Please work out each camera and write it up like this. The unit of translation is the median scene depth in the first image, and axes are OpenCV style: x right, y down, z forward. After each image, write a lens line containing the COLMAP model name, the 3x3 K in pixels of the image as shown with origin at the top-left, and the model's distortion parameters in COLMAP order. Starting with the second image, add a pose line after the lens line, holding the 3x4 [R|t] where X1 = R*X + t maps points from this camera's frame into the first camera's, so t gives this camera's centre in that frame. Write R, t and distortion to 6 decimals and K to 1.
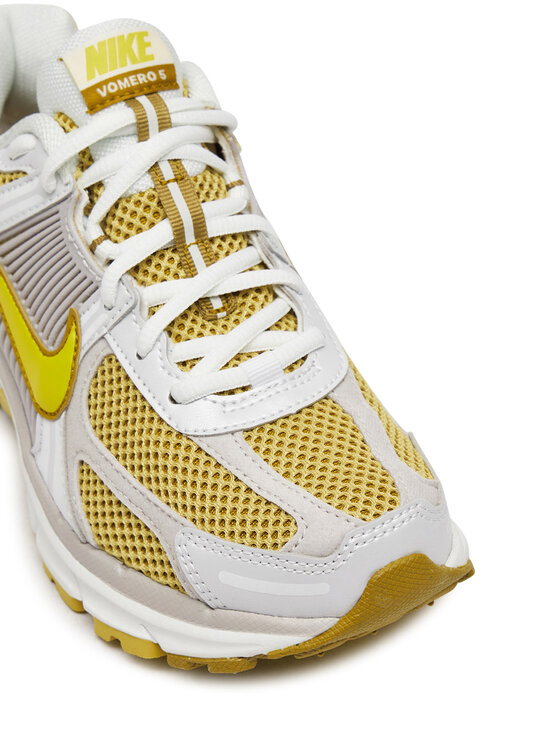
lens RADIAL K [[2023.4, 0, 279.9], [0, 2023.4, 372.8], [0, 0, 1]] dist [-0.187322, 0.000000]
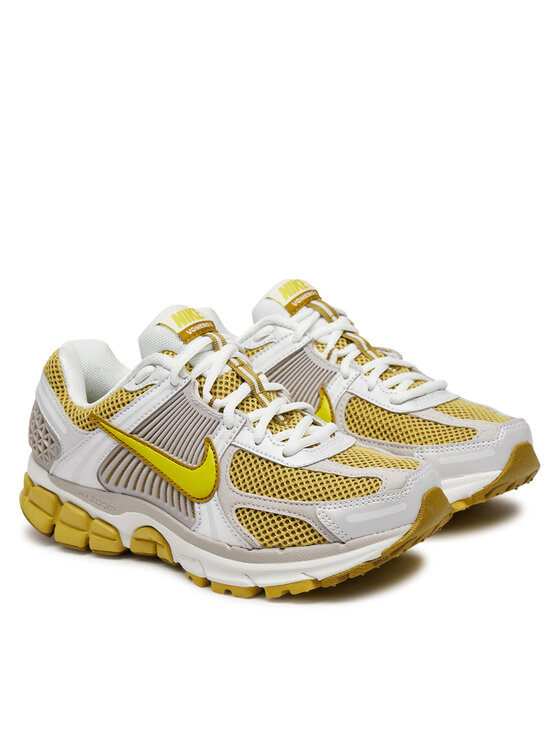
lens RADIAL K [[2196.0, 0, 280.0], [0, 2196.0, 373.1], [0, 0, 1]] dist [-0.072822, 0.000000]
pose [[0.888709, -0.125477, 0.440967, -0.937730], [0.304557, 0.880511, -0.363243, 0.678699], [-0.342698, 0.457116, 0.820733, -0.718775]]
